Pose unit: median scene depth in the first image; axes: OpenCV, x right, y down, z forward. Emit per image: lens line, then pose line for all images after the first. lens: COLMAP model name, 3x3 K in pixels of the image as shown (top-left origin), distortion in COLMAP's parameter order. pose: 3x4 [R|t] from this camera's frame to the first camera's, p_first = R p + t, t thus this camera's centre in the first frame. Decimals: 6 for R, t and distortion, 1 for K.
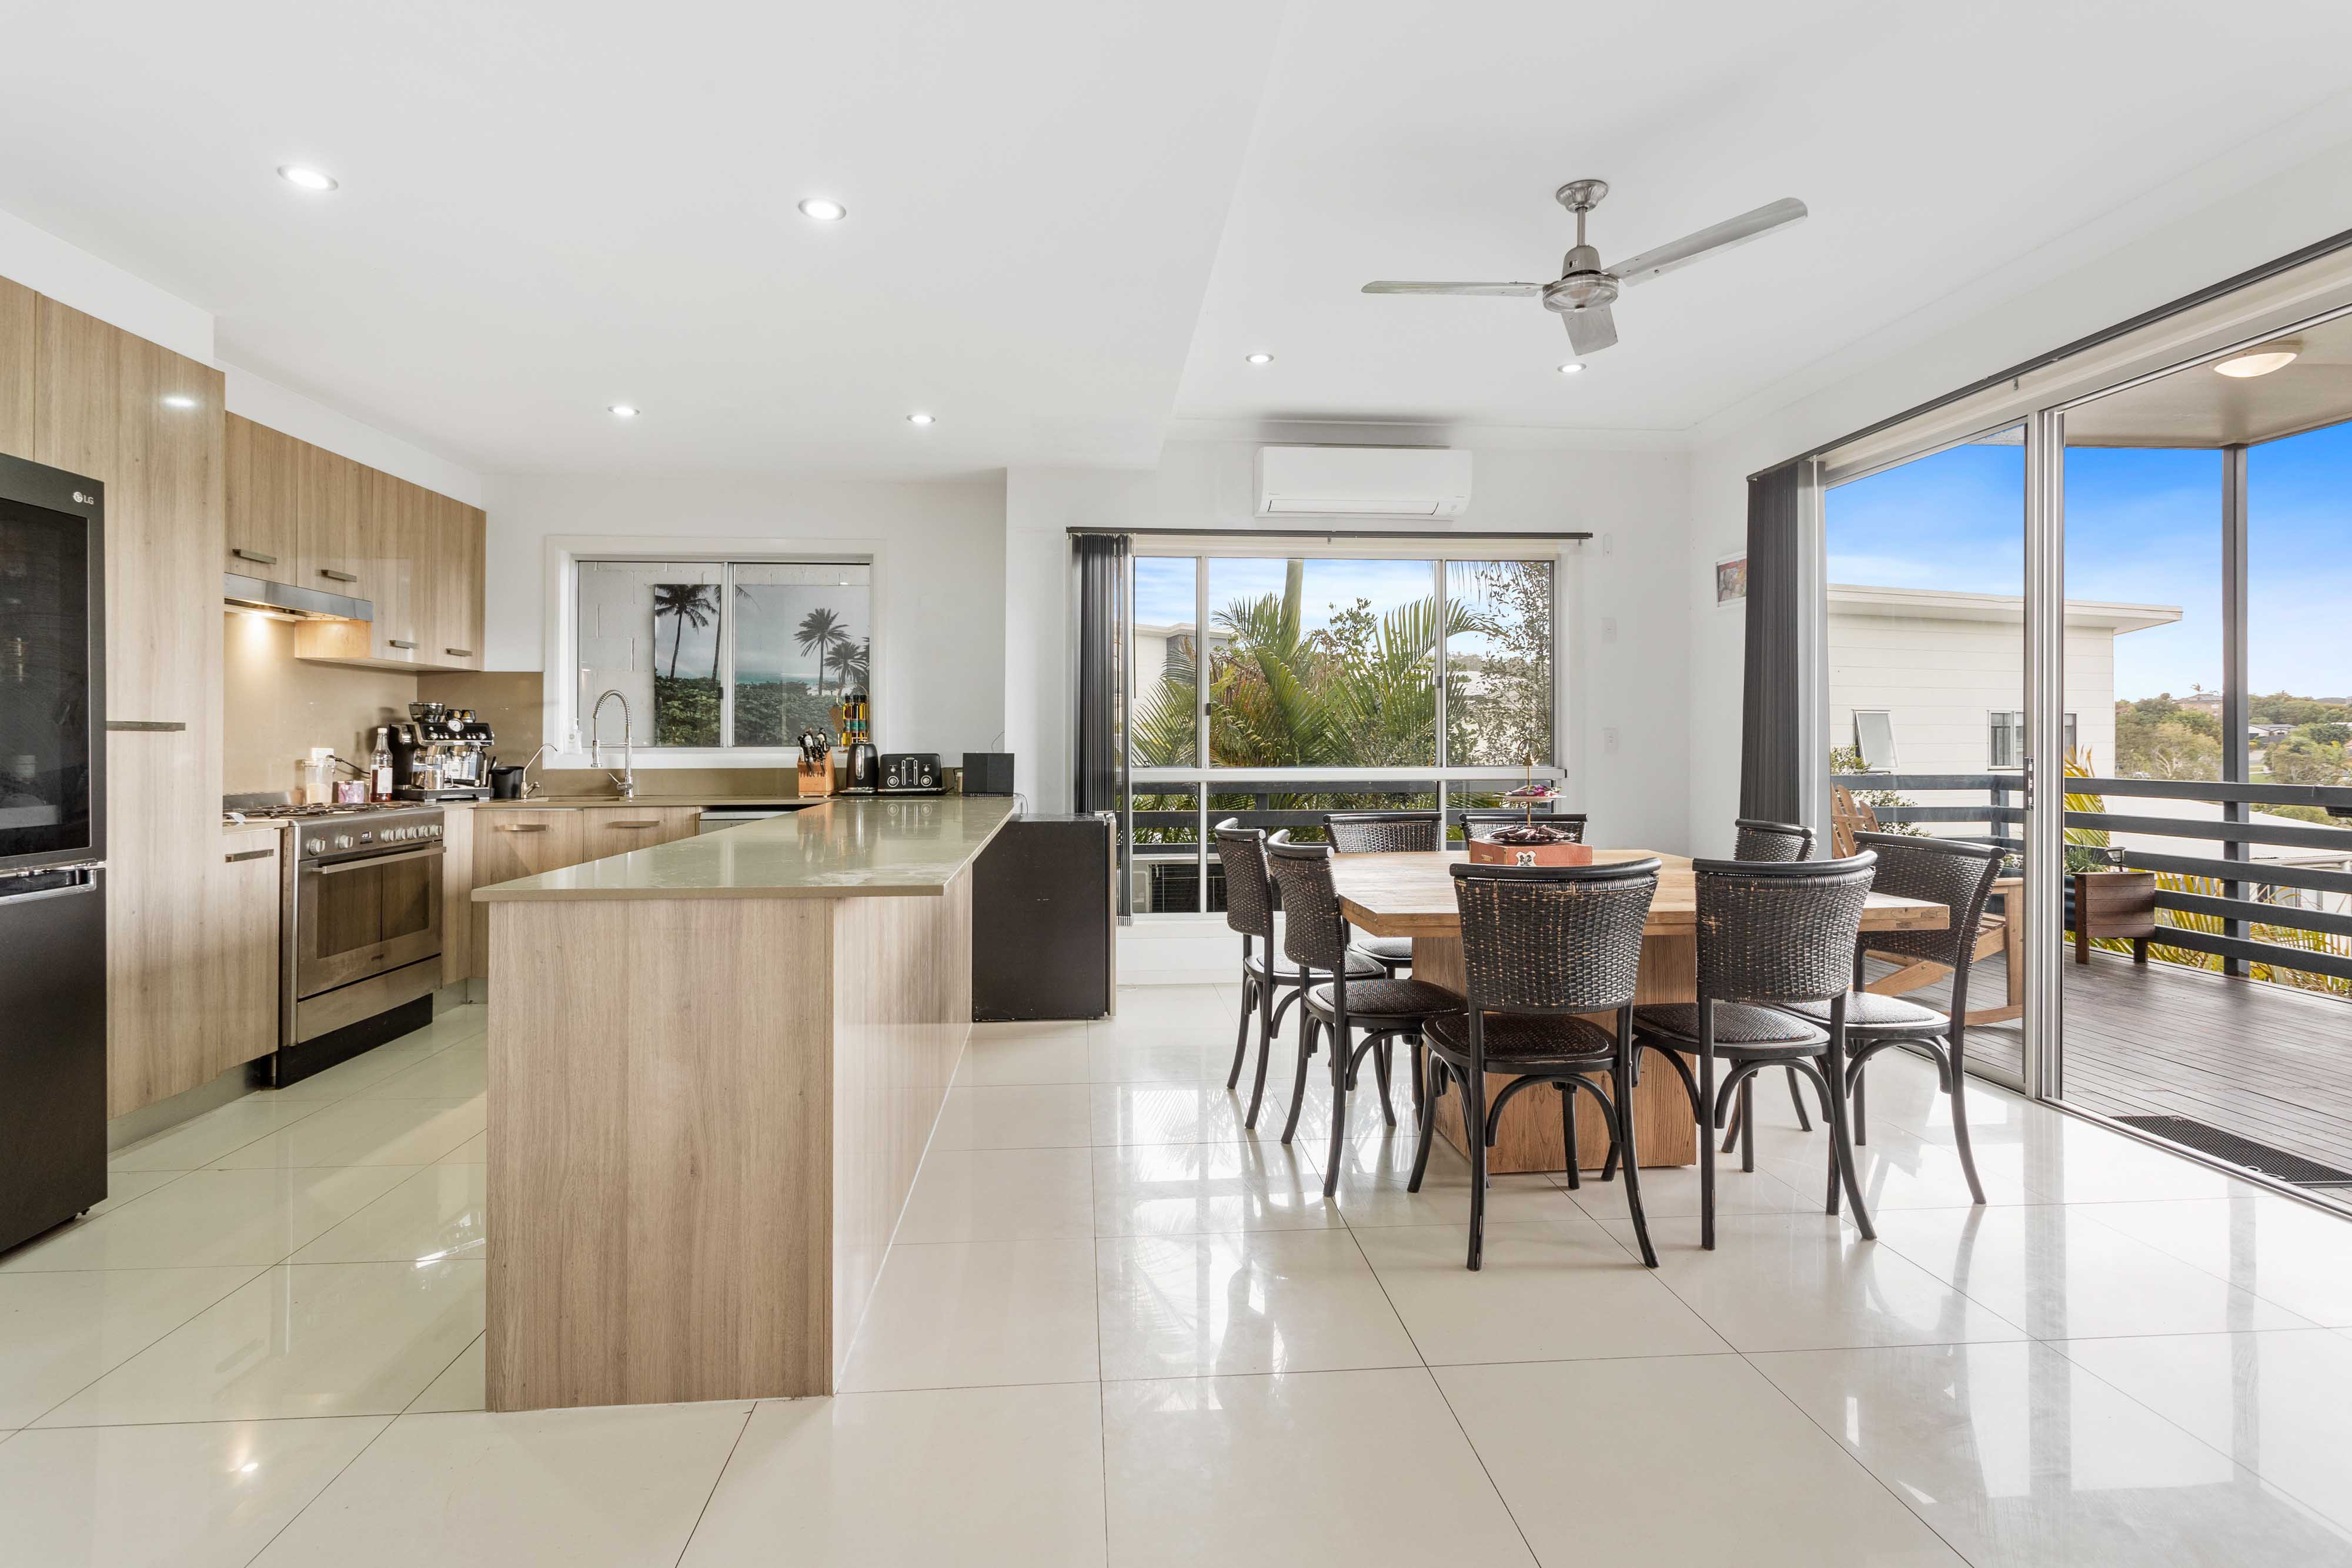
lens RADIAL K [[1140.1, 0, 1157.1], [0, 1140.1, 746.1], [0, 0, 1]] dist [0.002914, 0.001132]
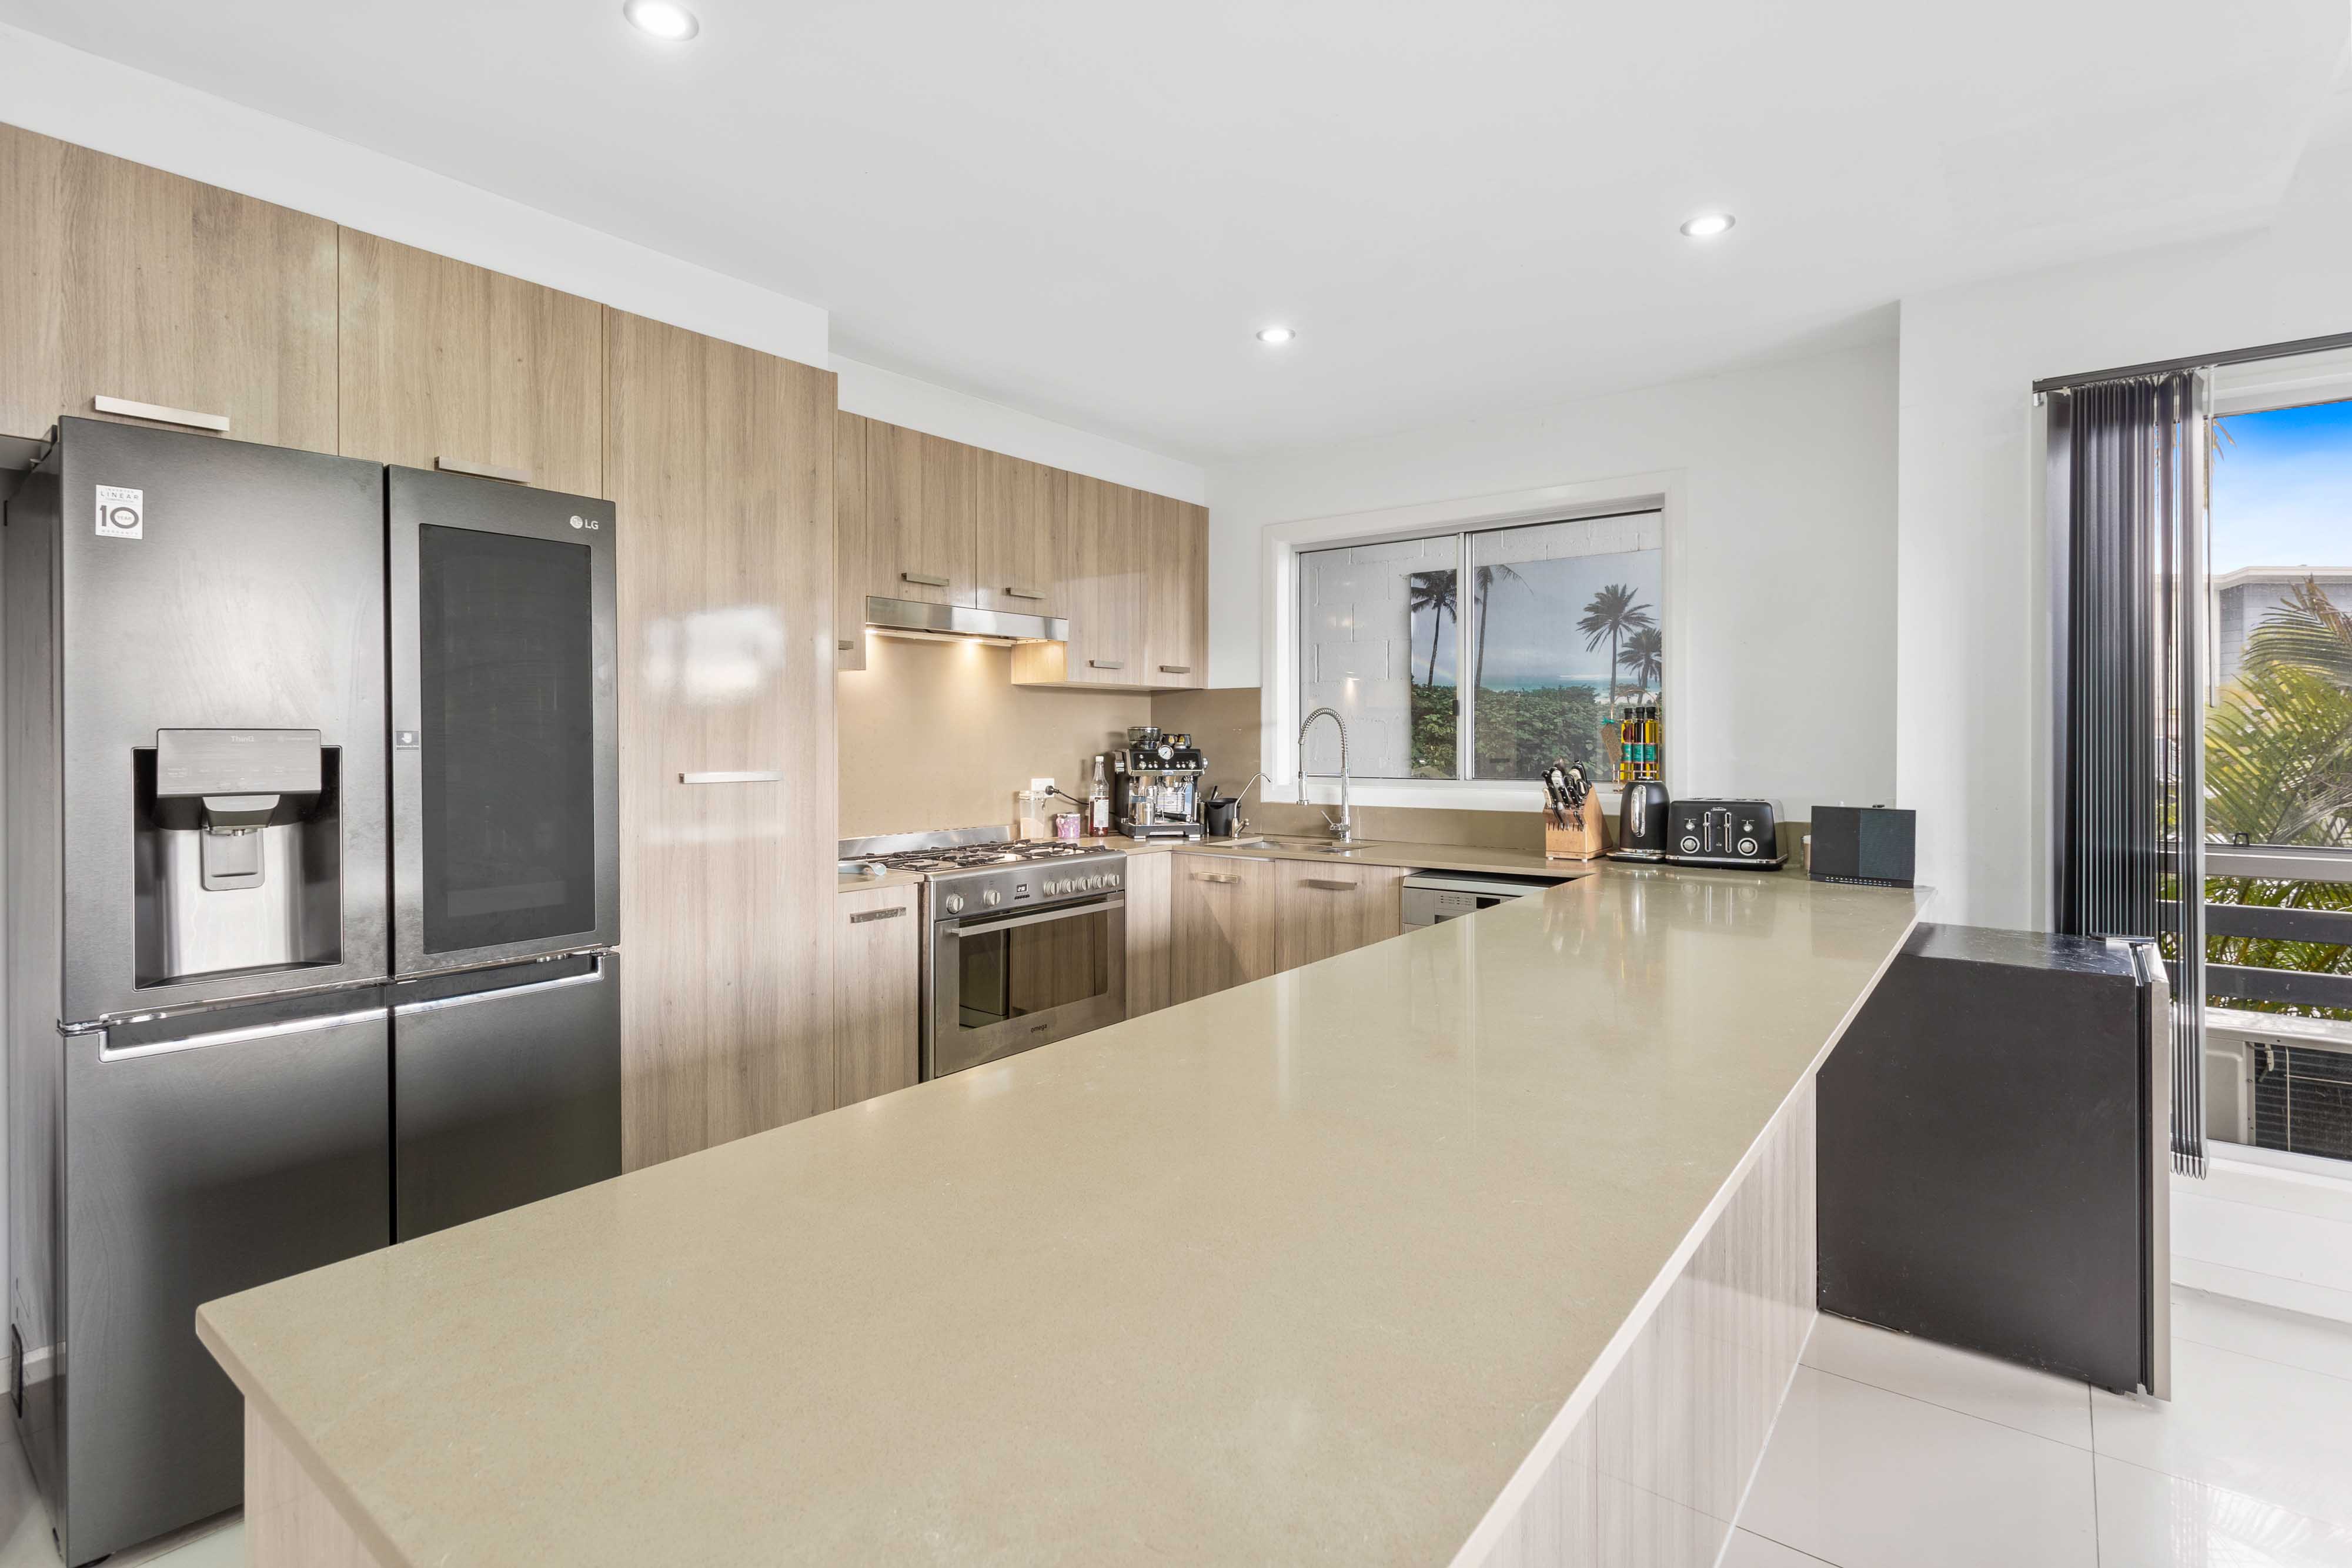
lens RADIAL K [[1128.0, 0, 1171.2], [0, 1128.0, 735.4], [0, 0, 1]] dist [0.003180, 0.000835]
pose [[0.741376, -0.002227, -0.671086, -0.026150], [0.000959, 0.999997, -0.002259, -0.030304], [0.671089, 0.001031, 0.741376, 0.365478]]
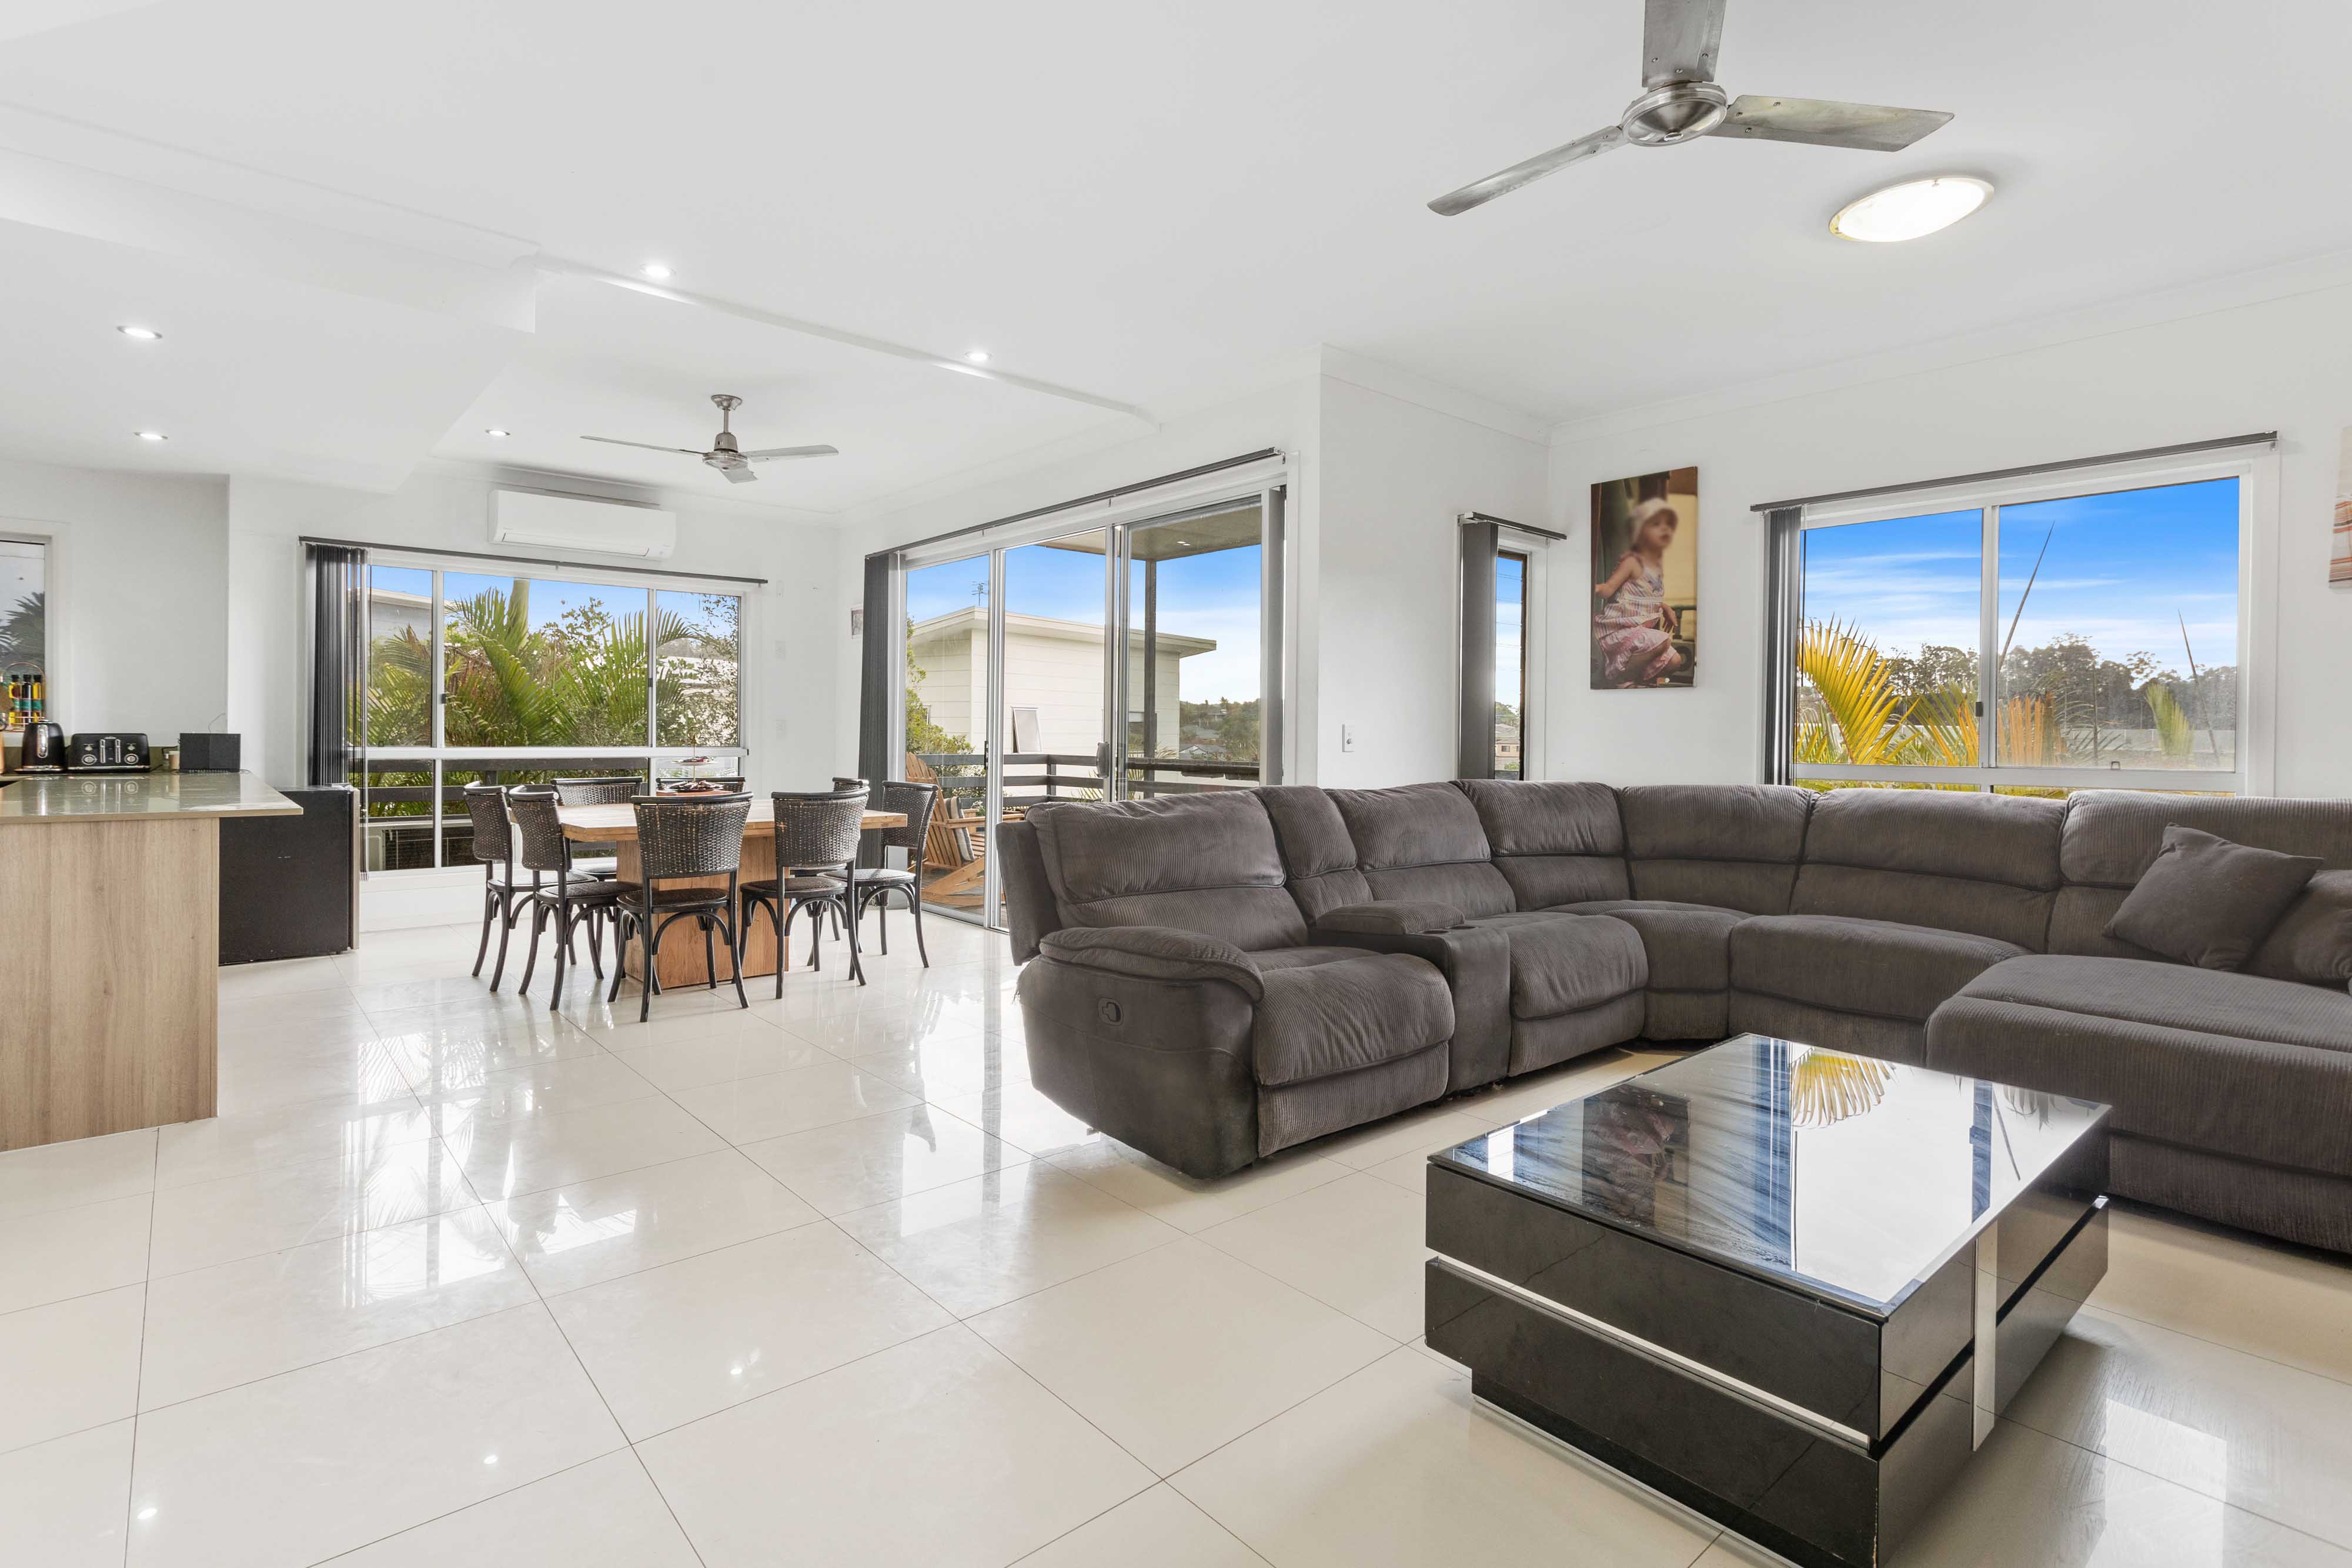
lens RADIAL K [[1140.1, 0, 1157.1], [0, 1140.1, 746.1], [0, 0, 1]] dist [0.002914, 0.001132]
pose [[0.806492, 0.002385, 0.591240, -0.065928], [-0.009115, 0.999923, 0.008400, 0.000983], [-0.591175, -0.012164, 0.806452, -0.453956]]
